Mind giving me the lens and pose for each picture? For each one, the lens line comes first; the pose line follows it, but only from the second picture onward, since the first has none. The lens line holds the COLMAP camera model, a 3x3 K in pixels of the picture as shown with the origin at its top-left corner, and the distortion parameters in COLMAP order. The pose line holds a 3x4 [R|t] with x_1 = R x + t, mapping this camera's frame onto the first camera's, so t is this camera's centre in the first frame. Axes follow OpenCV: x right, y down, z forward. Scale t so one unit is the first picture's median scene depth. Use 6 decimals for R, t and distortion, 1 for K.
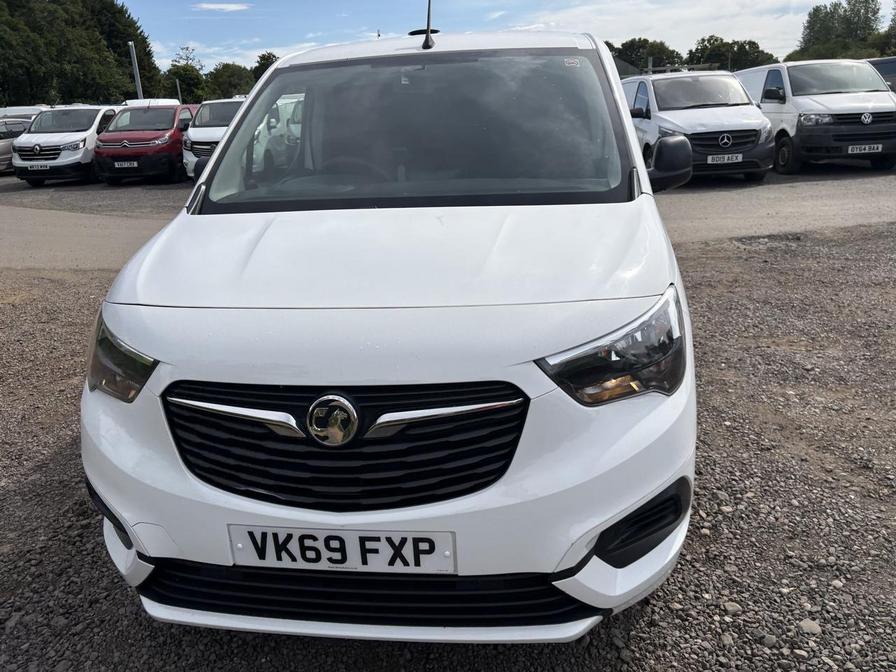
lens RADIAL K [[835.7, 0, 427.2], [0, 835.7, 296.4], [0, 0, 1]] dist [0.062918, -0.133251]
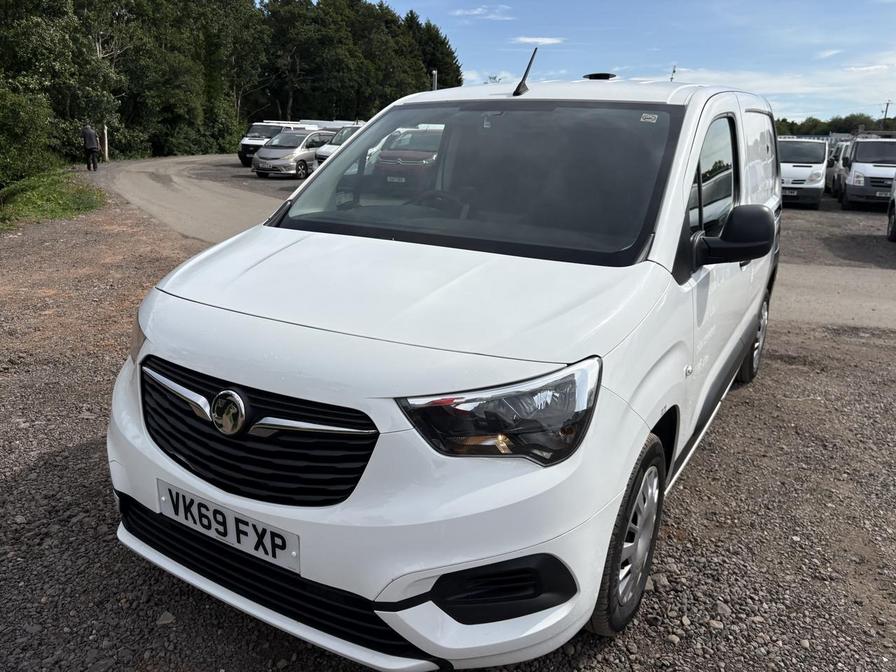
lens RADIAL K [[835.7, 0, 427.2], [0, 835.7, 296.4], [0, 0, 1]] dist [0.062918, -0.133251]
pose [[0.881492, 0.156211, -0.445611, 0.607293], [-0.168008, 0.985697, 0.013195, -0.069941], [0.441299, 0.063235, 0.895129, 0.066357]]
